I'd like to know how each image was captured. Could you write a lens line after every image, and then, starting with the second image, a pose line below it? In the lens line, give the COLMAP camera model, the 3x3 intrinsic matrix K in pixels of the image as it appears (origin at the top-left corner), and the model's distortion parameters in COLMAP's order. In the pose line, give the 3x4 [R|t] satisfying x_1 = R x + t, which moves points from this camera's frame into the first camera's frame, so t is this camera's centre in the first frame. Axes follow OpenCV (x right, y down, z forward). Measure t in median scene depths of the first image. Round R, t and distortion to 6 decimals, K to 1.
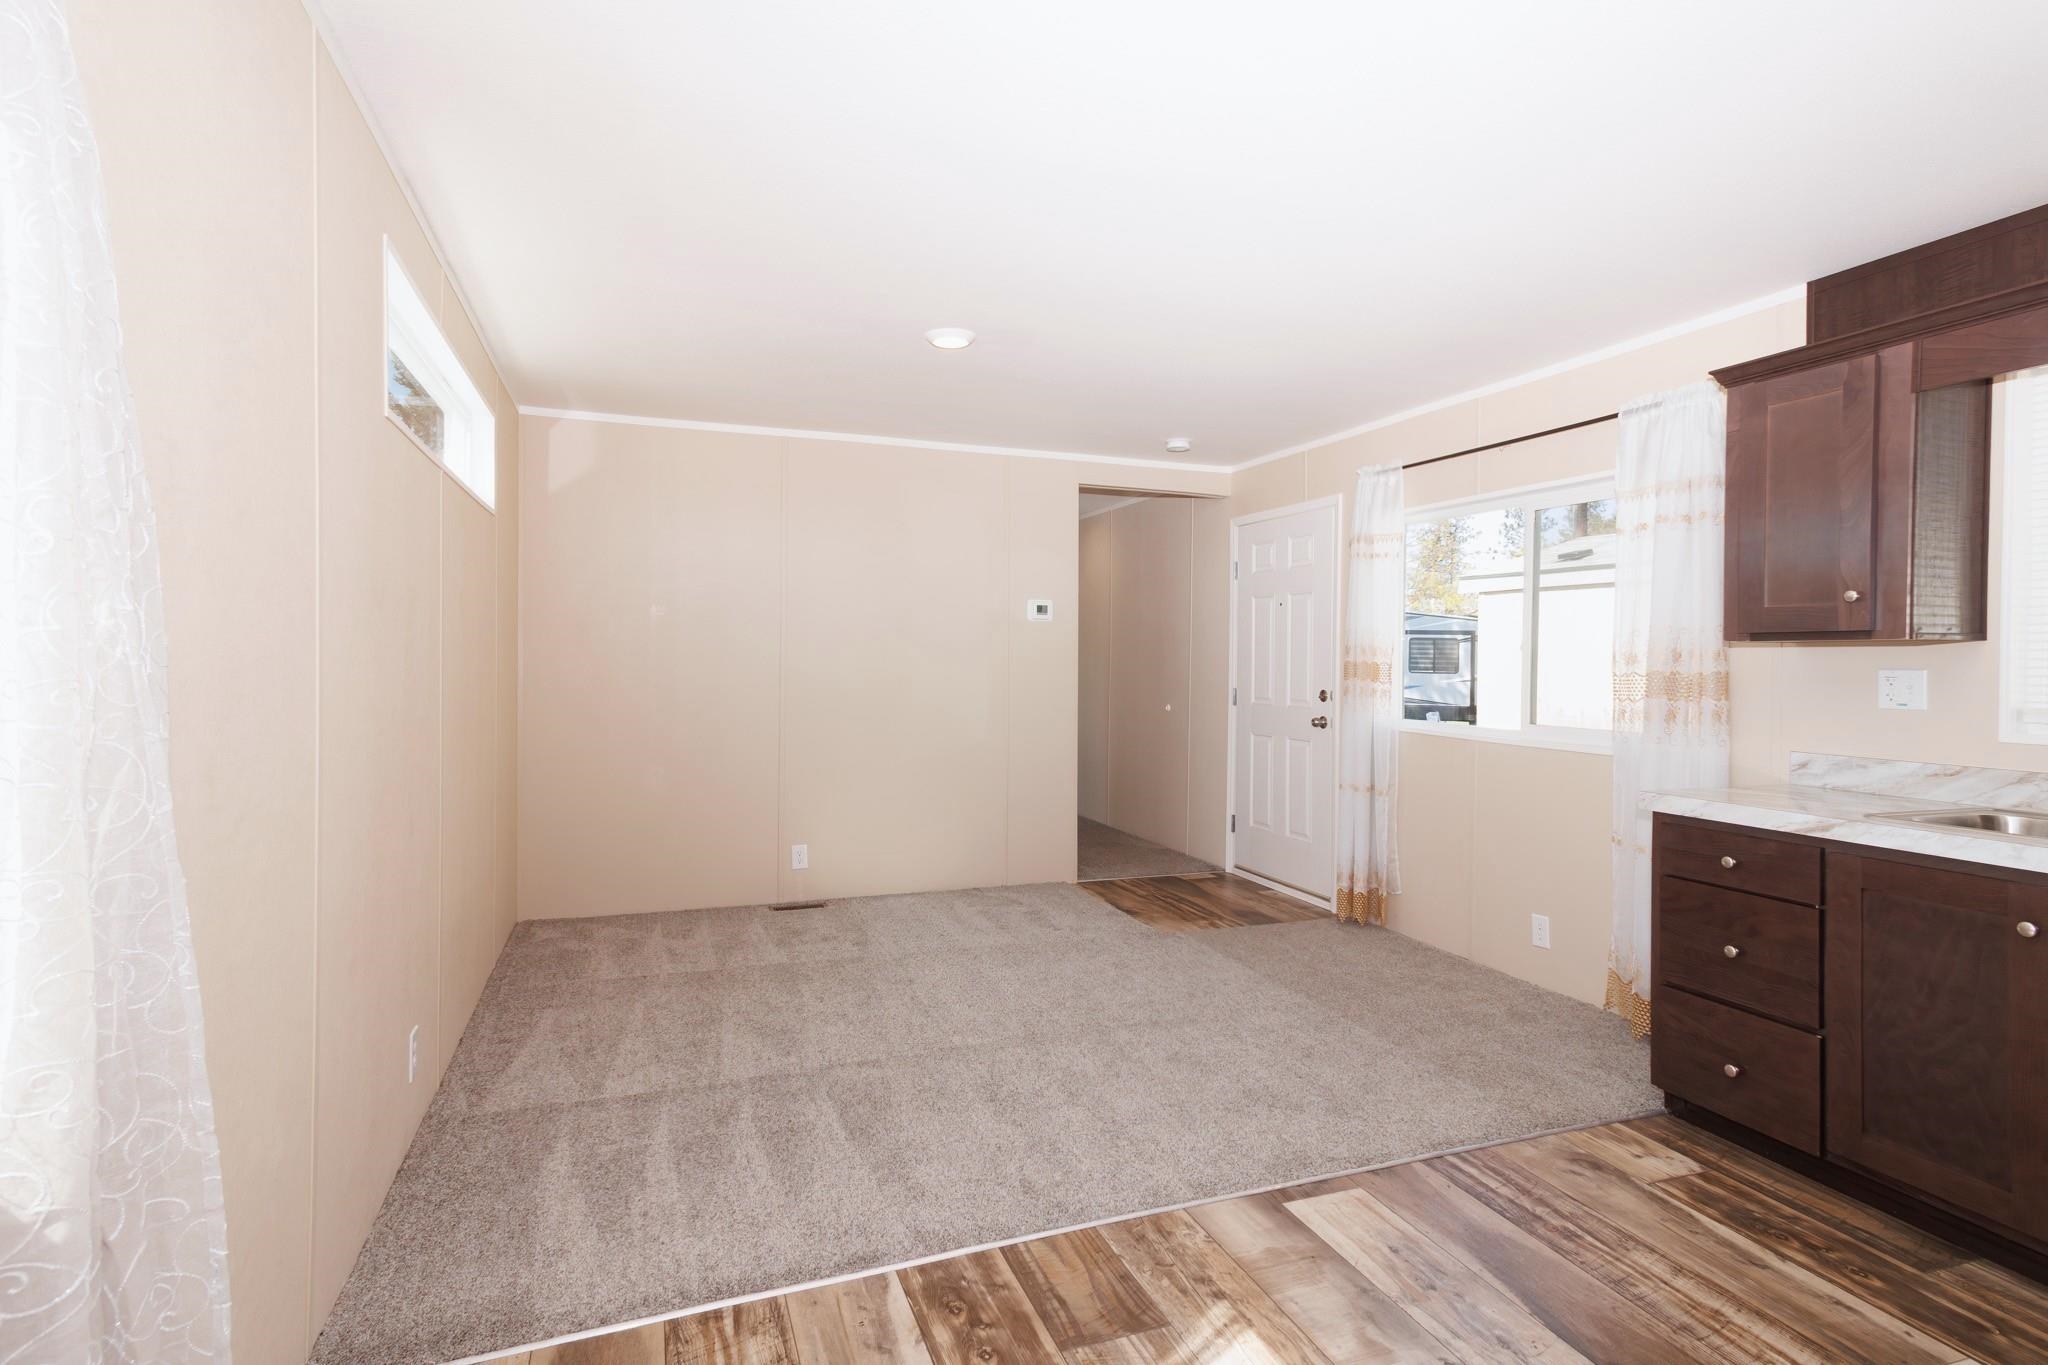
lens RADIAL K [[1024.7, 0, 1030.8], [0, 1024.7, 672.6], [0, 0, 1]] dist [0.029123, 0.000979]
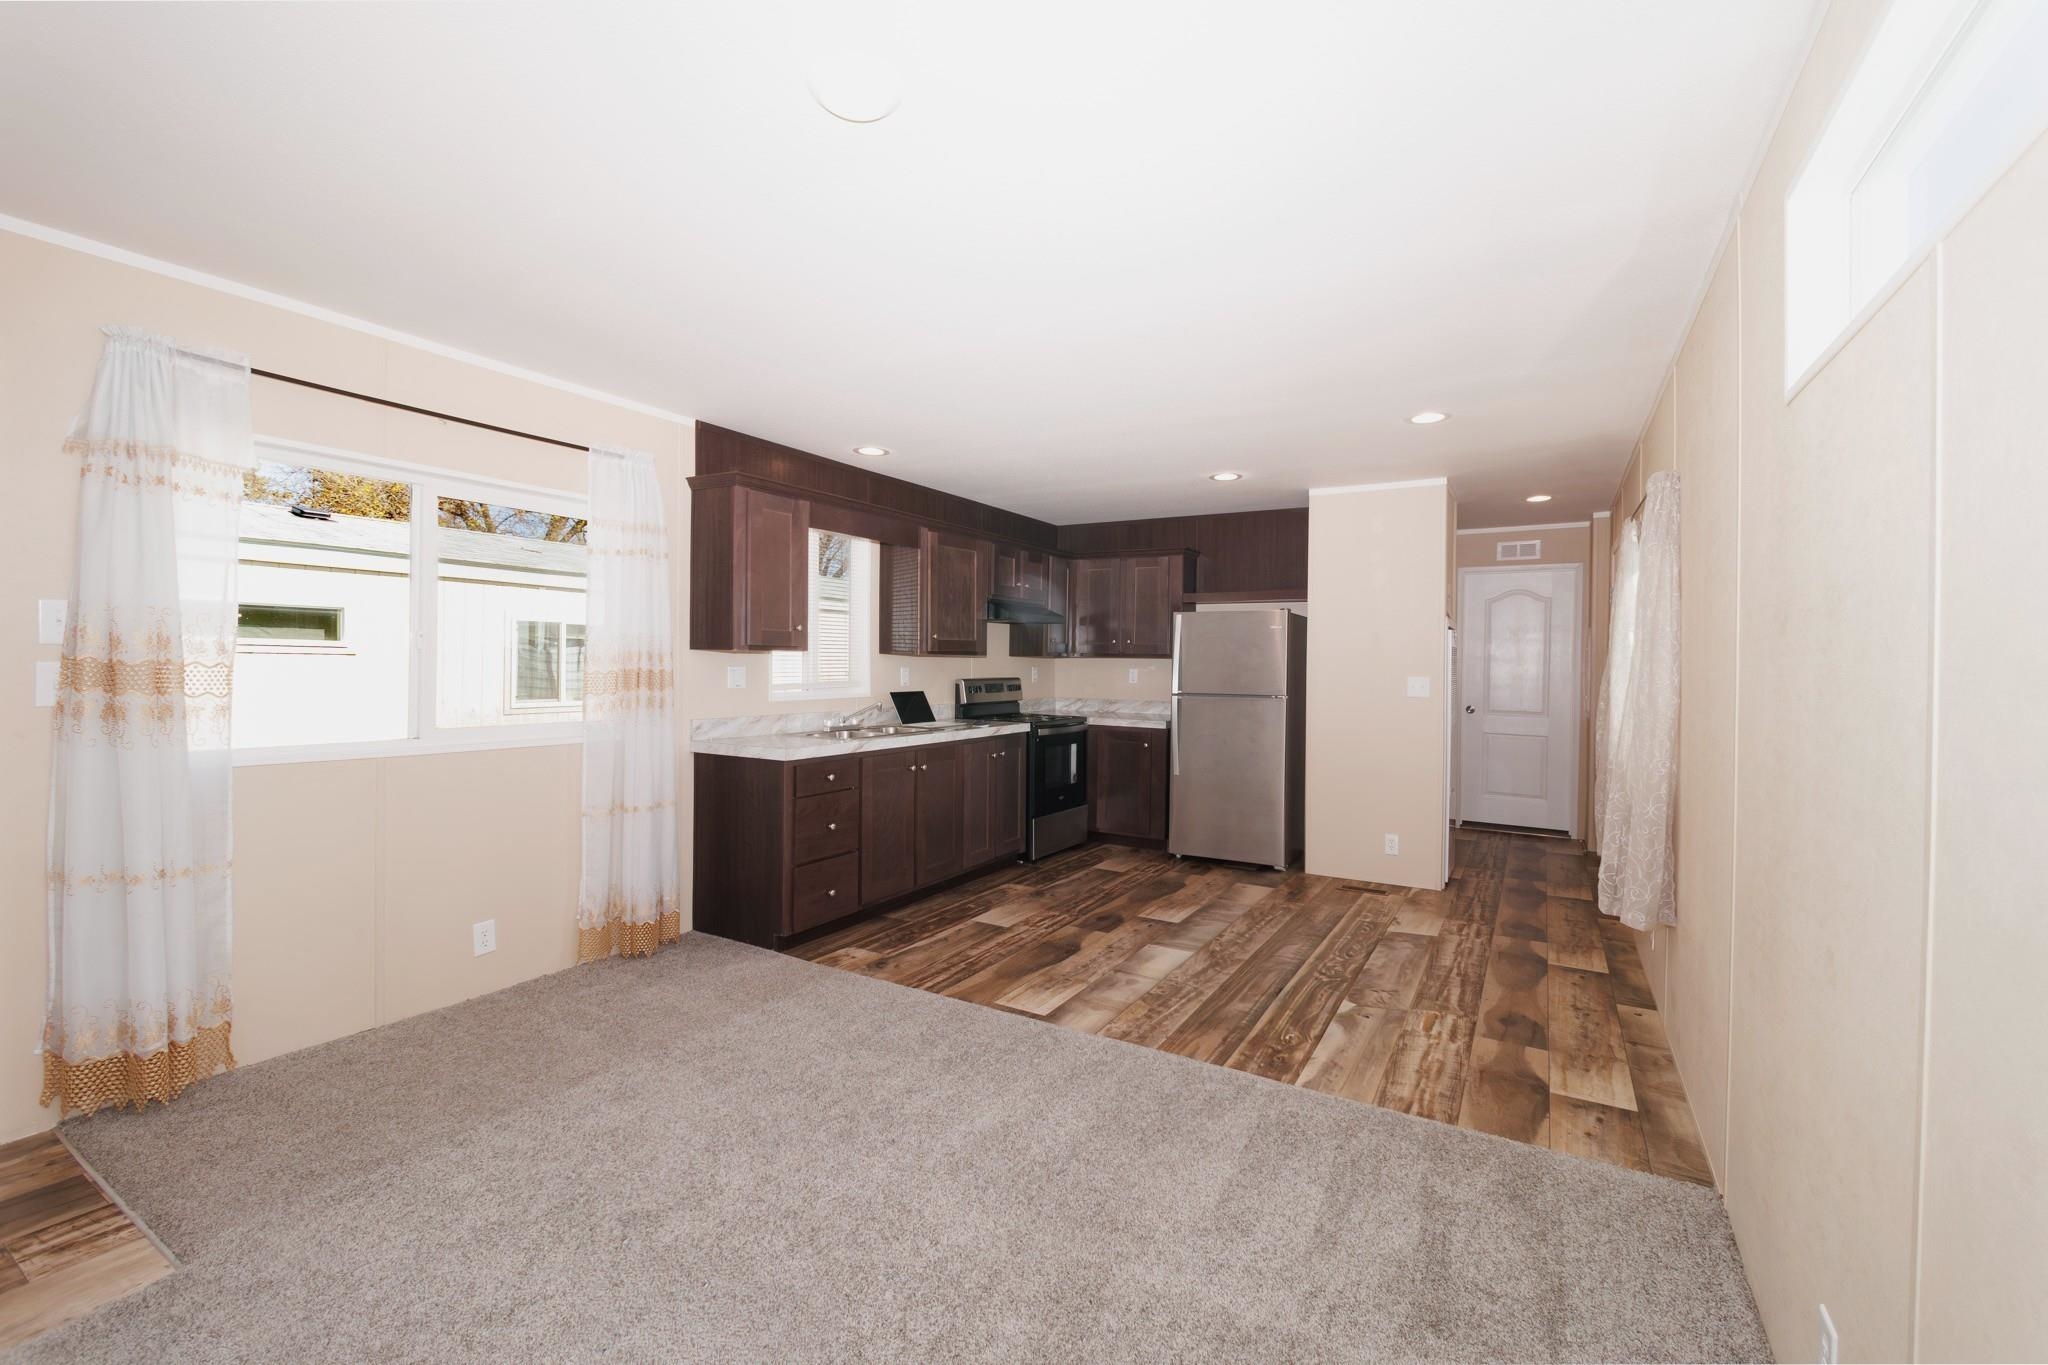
lens RADIAL K [[873.7, 0, 1014.2], [0, 873.7, 678.1], [0, 0, 1]] dist [-0.003904, -0.000089]
pose [[-0.619449, -0.027549, 0.784554, -0.786377], [-0.005975, 0.999521, 0.030380, -0.038952], [-0.785014, 0.014131, -0.619316, 1.931006]]
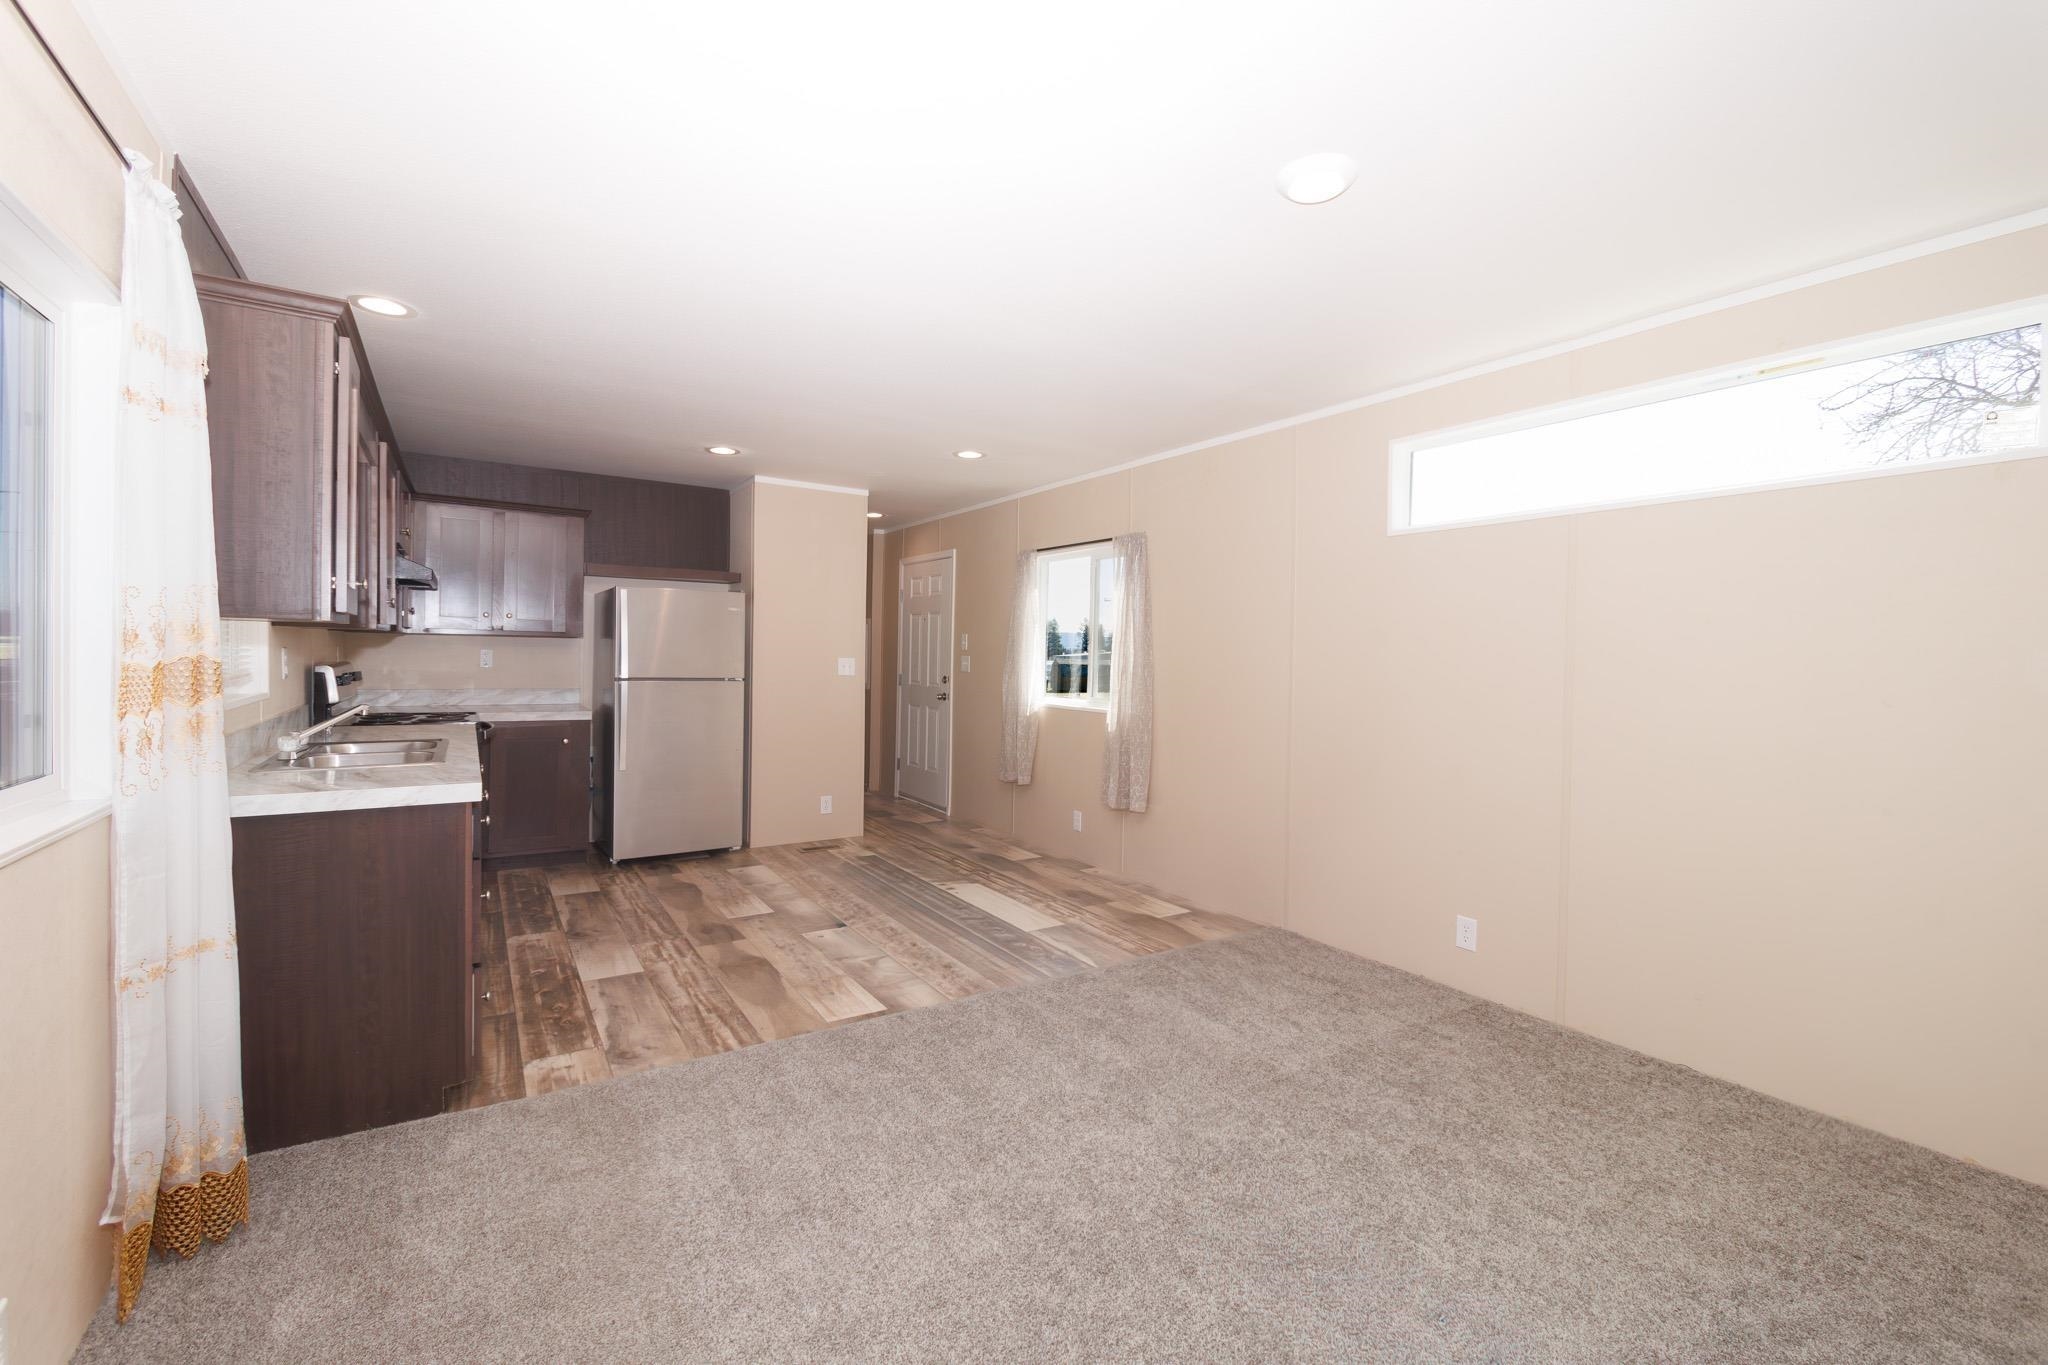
lens RADIAL K [[878.6, 0, 1028.5], [0, 878.6, 669.2], [0, 0, 1]] dist [-0.008721, -0.000181]
pose [[-0.977179, -0.014039, -0.211954, 0.334724], [-0.020998, 0.999311, 0.030619, -0.033976], [0.211378, 0.034371, -0.976800, 2.394747]]
